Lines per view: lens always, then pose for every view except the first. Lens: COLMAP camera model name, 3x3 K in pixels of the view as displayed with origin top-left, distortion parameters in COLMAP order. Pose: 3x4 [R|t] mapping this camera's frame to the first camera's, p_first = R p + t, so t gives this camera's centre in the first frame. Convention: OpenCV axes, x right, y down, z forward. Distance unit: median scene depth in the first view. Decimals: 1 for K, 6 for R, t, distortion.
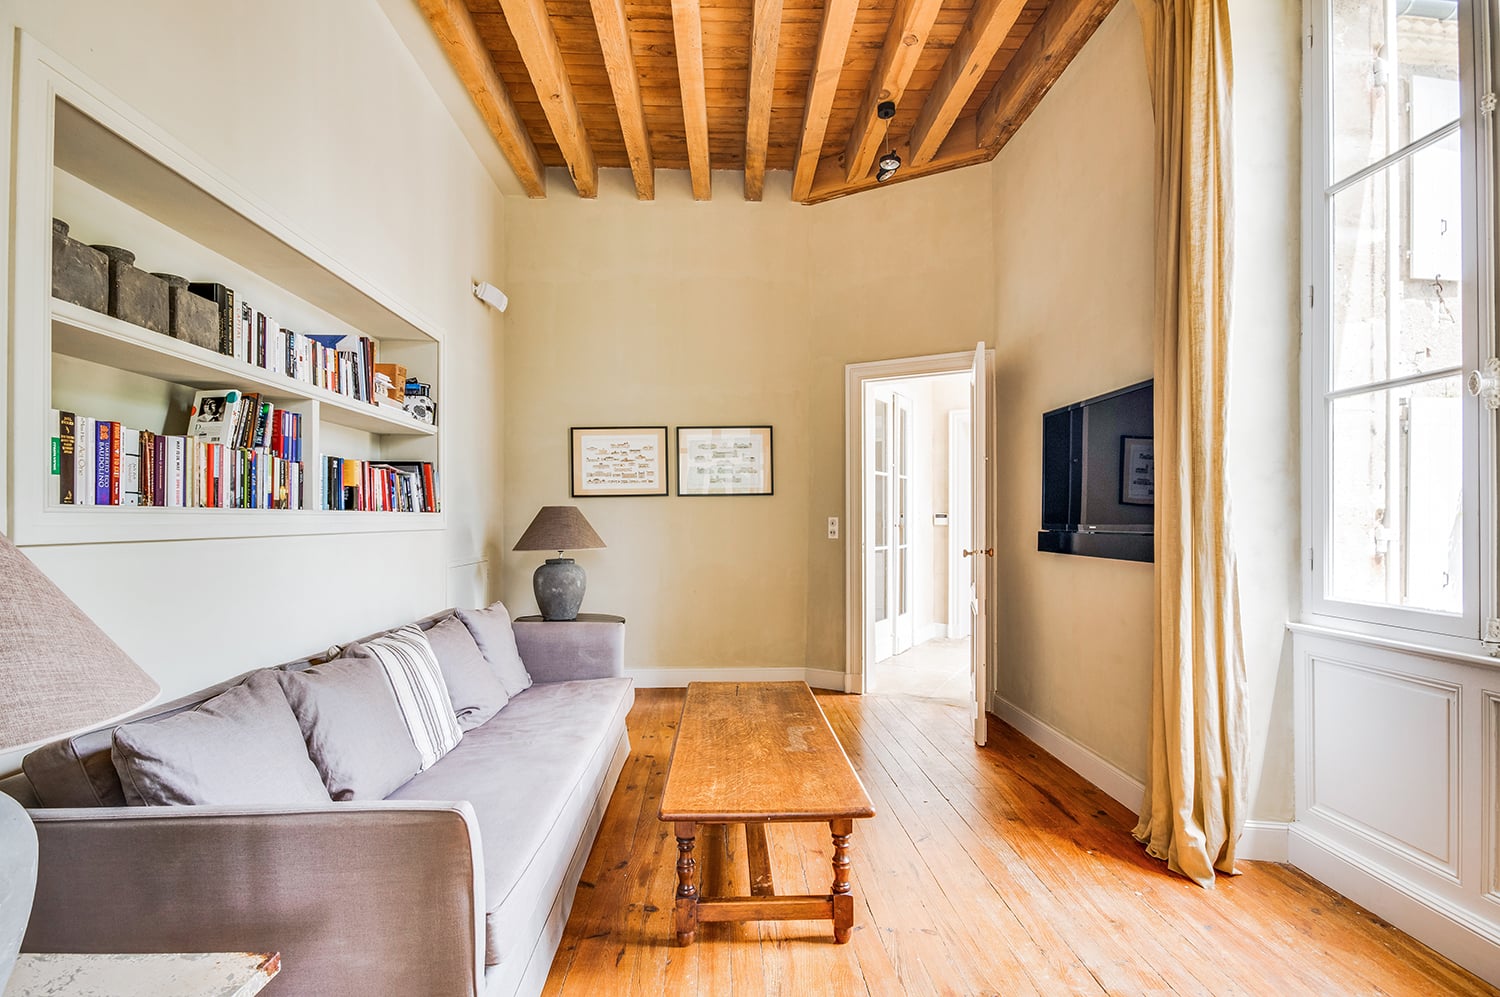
lens RADIAL K [[728.9, 0, 748.6], [0, 728.9, 509.1], [0, 0, 1]] dist [-0.000359, -0.000008]
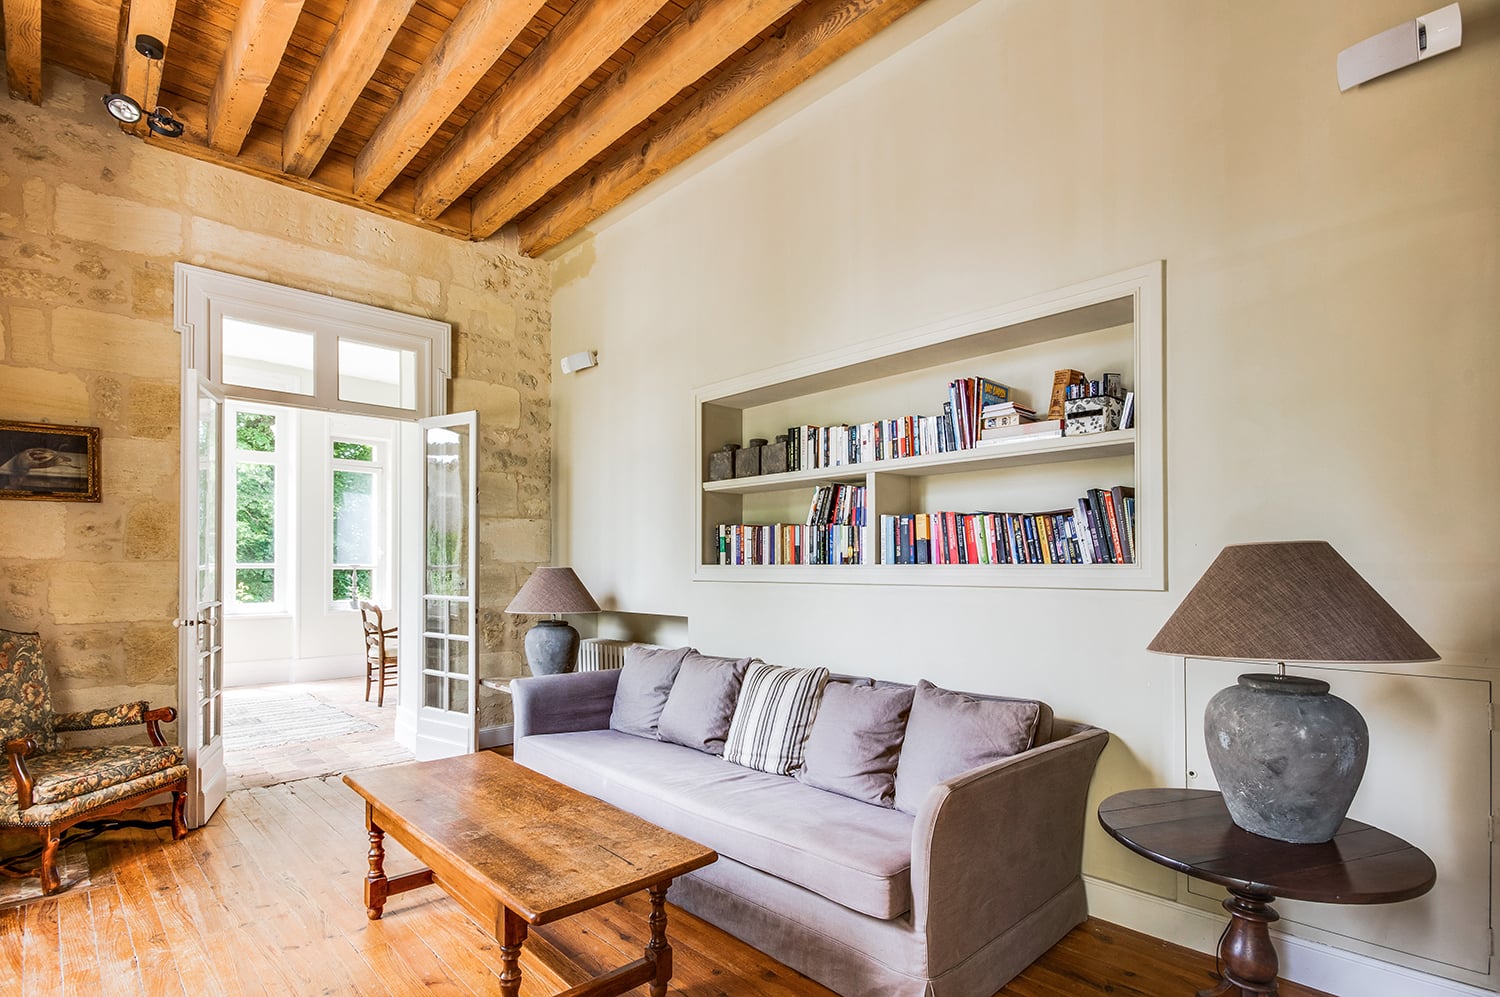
lens RADIAL K [[728.9, 0, 750.0], [0, 728.9, 497.6], [0, 0, 1]] dist [-0.000359, -0.000008]
pose [[-0.755666, -0.065493, -0.651674, 0.391117], [0.004601, 0.994433, -0.105275, 0.019166], [0.654941, -0.082551, -0.751158, 2.013025]]
